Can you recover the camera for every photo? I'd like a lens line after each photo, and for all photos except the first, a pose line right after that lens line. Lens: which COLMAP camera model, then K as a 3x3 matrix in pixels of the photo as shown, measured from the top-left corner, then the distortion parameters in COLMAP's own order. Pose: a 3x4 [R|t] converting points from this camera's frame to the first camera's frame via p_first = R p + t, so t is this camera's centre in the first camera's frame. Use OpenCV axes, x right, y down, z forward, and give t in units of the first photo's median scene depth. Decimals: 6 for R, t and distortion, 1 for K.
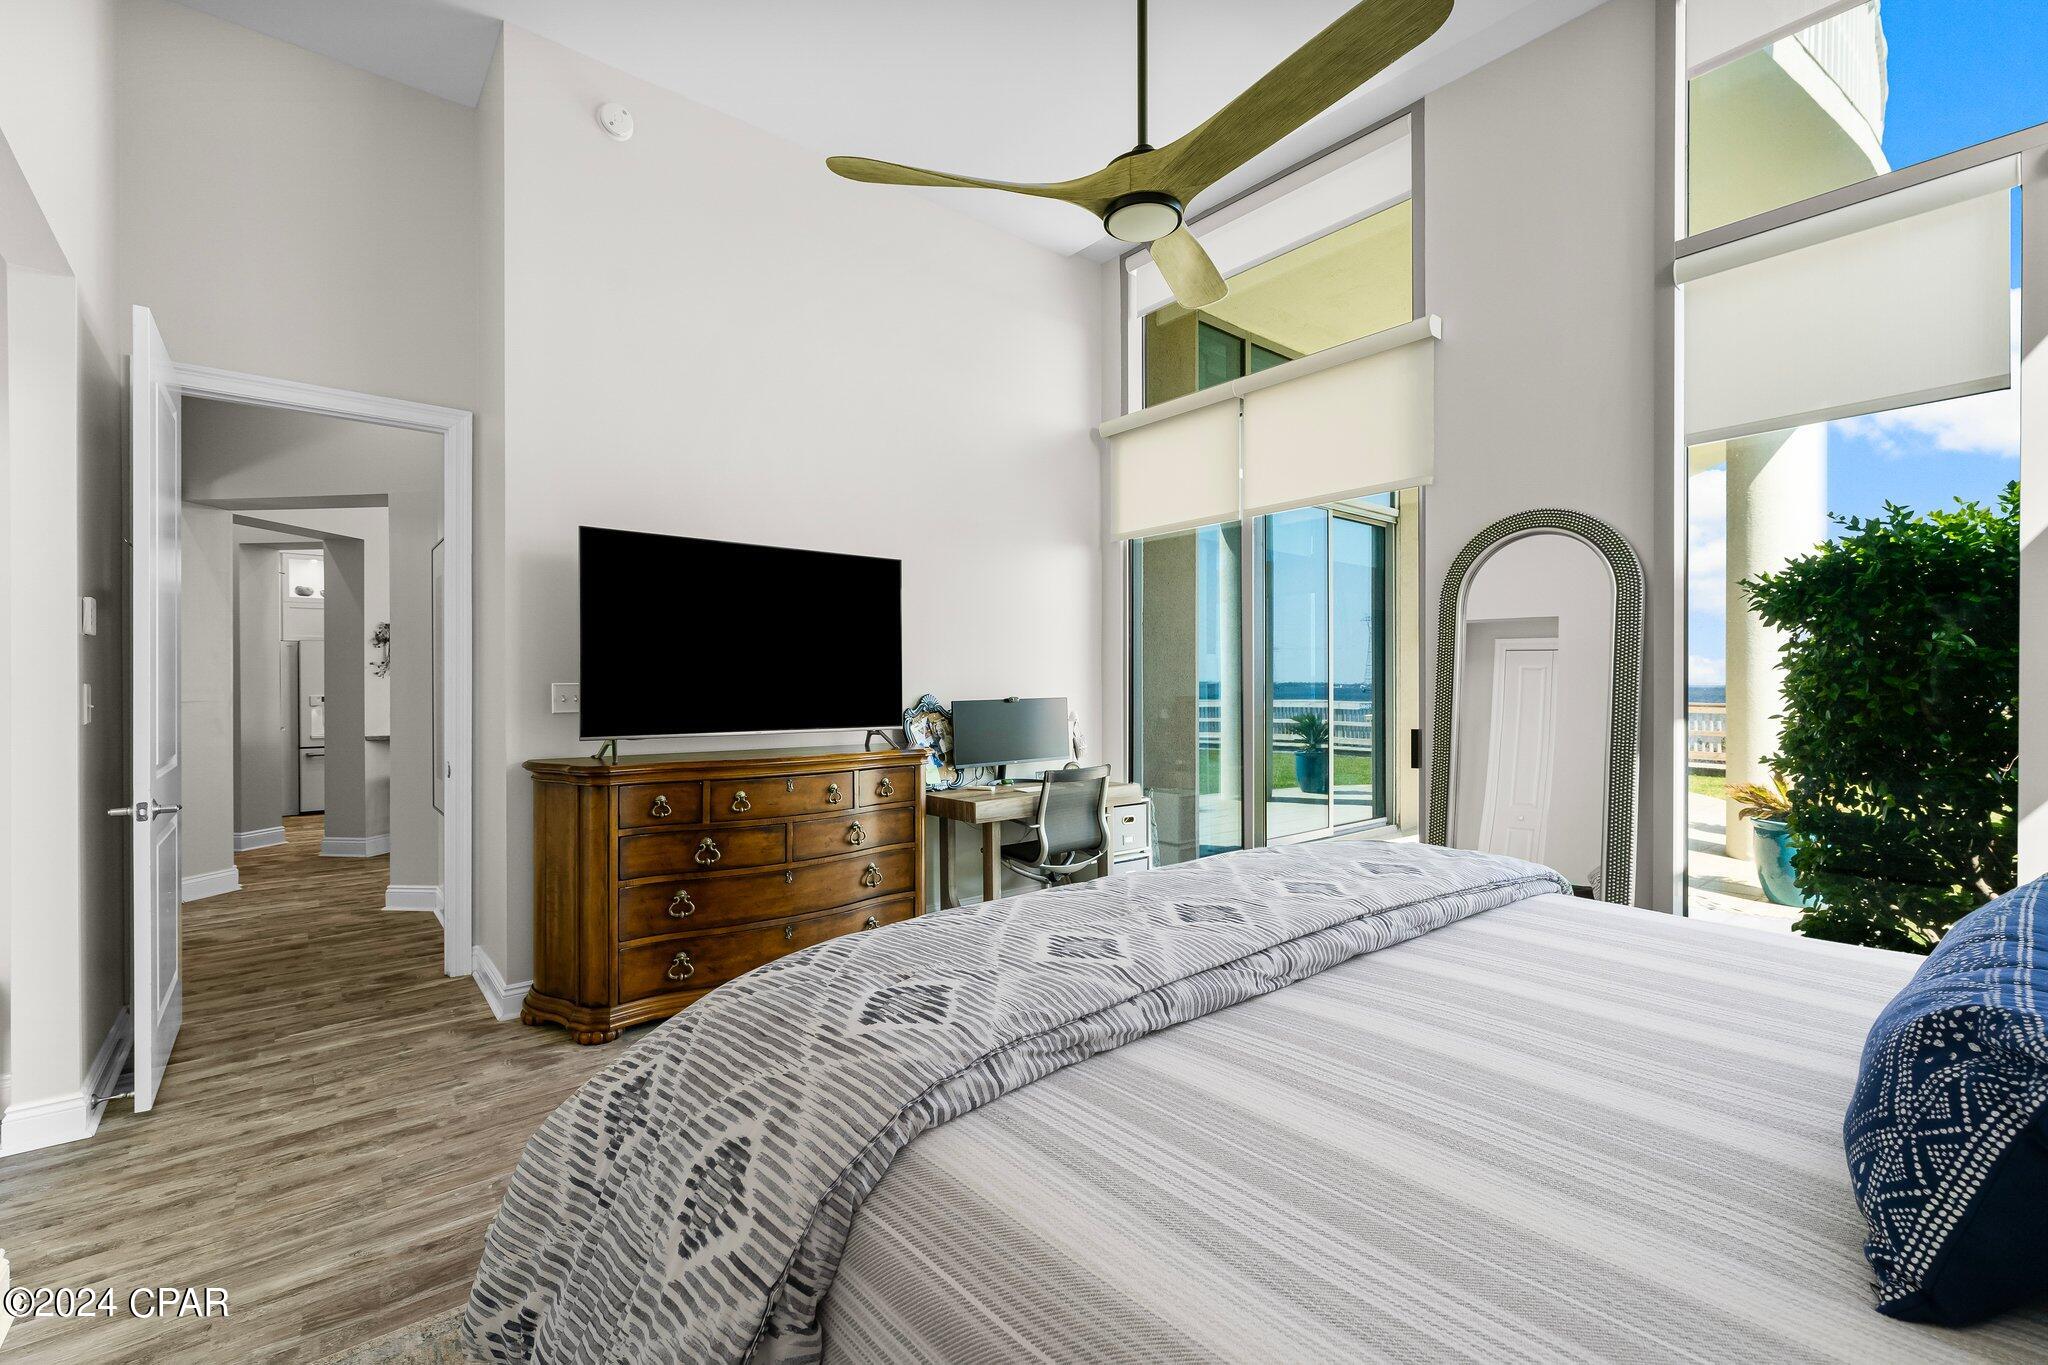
lens RADIAL K [[875.4, 0, 1025.3], [0, 875.4, 687.1], [0, 0, 1]] dist [0.000051, 0.000032]
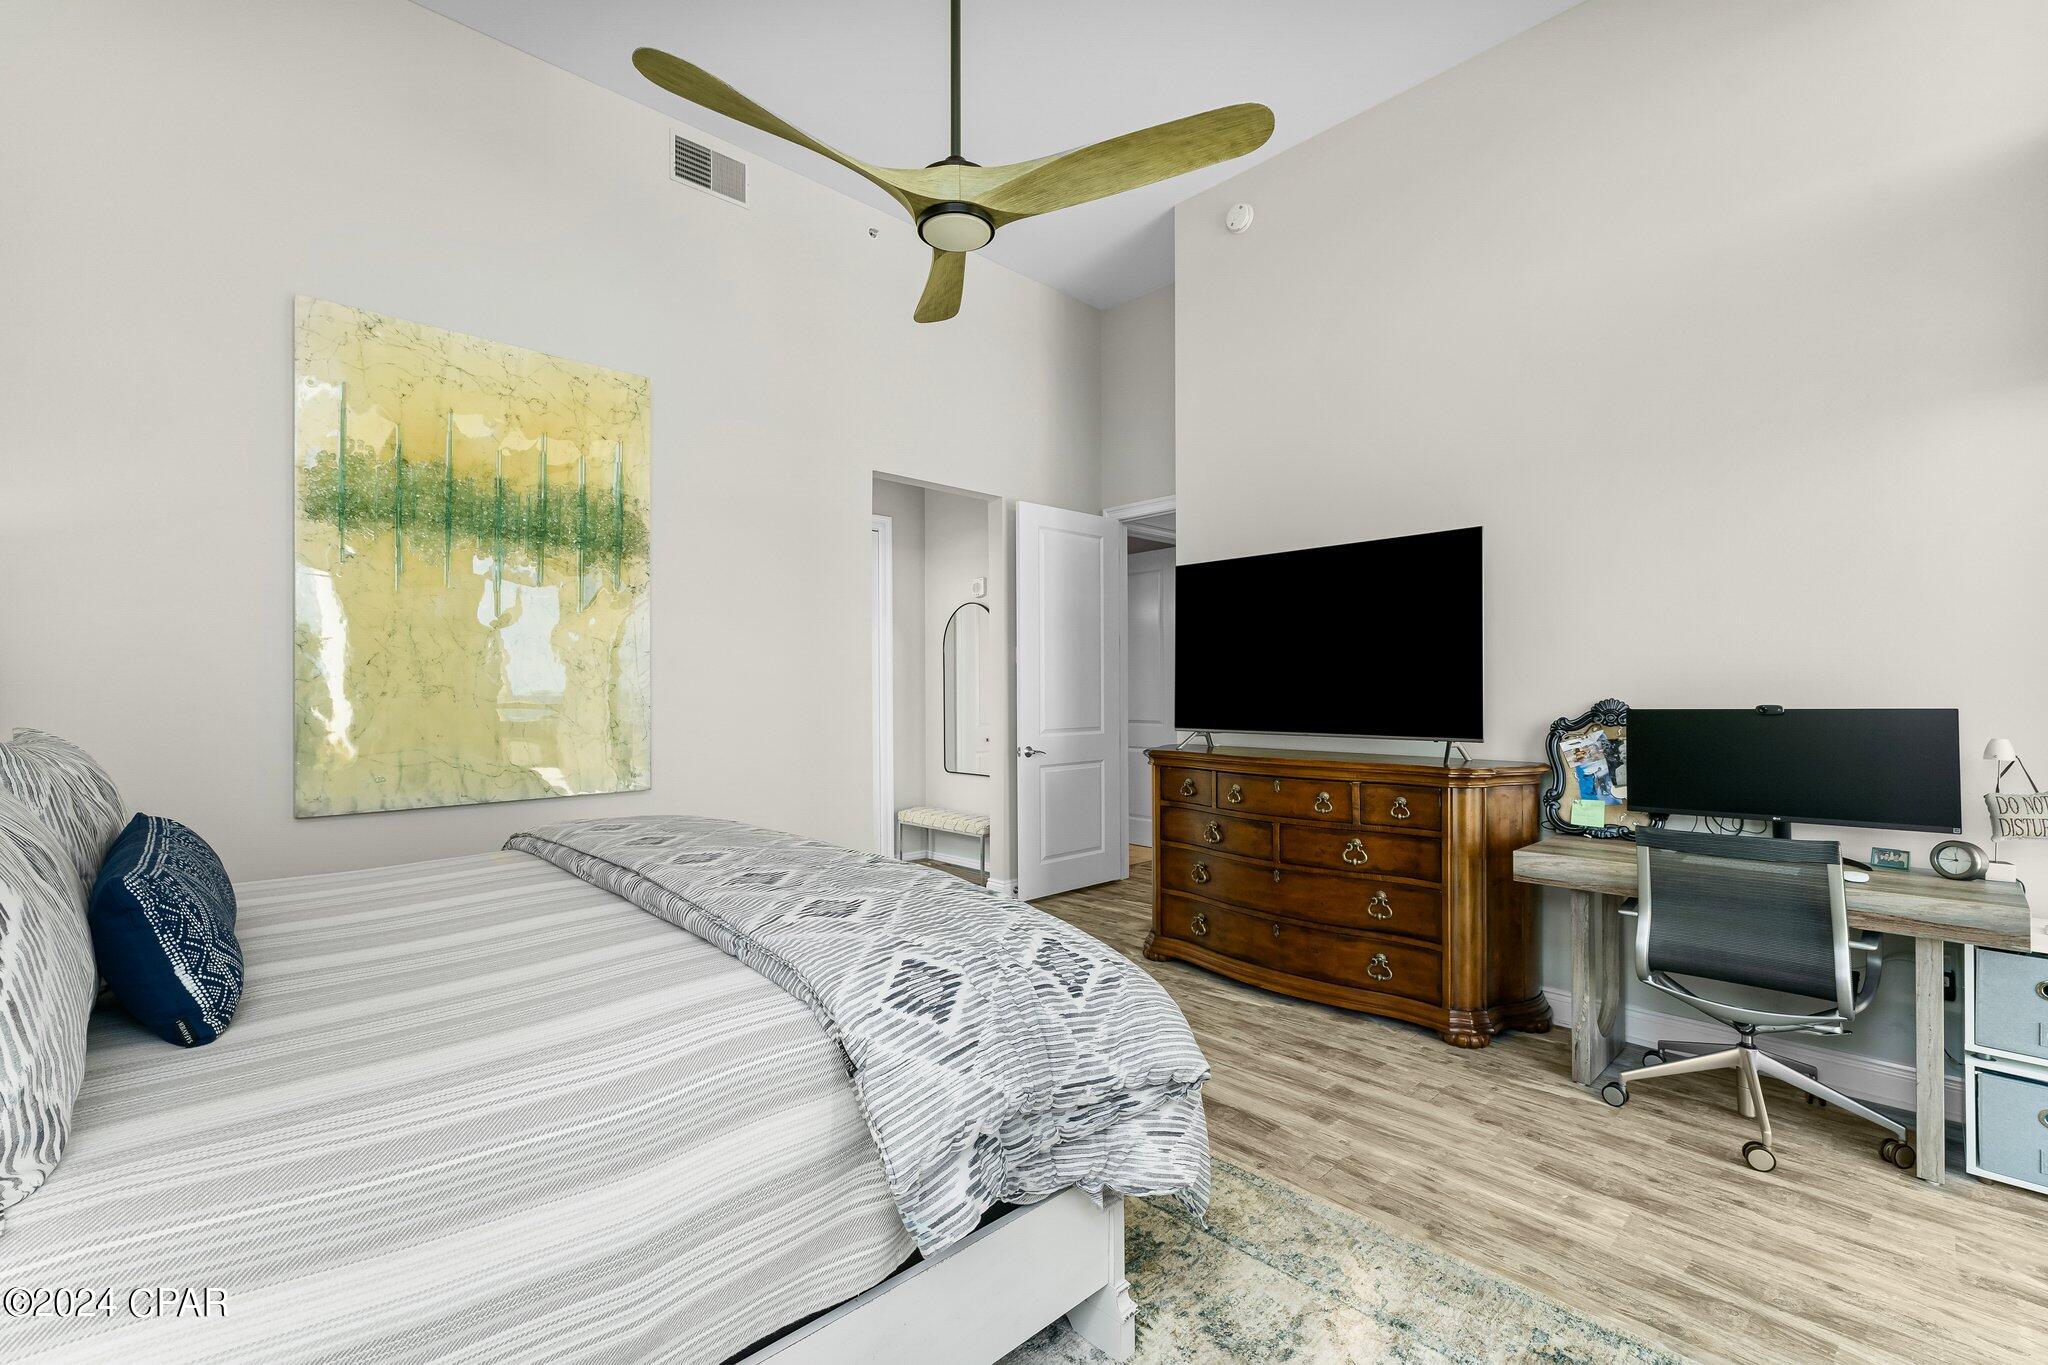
lens RADIAL K [[885.7, 0, 1024.5], [0, 885.7, 695.6], [0, 0, 1]] dist [0.000207, 0.000024]
pose [[0.051663, 0.004504, -0.998654, 0.727067], [0.004245, 0.999980, 0.004730, 0.000515], [0.998656, -0.004483, 0.051643, 0.639067]]
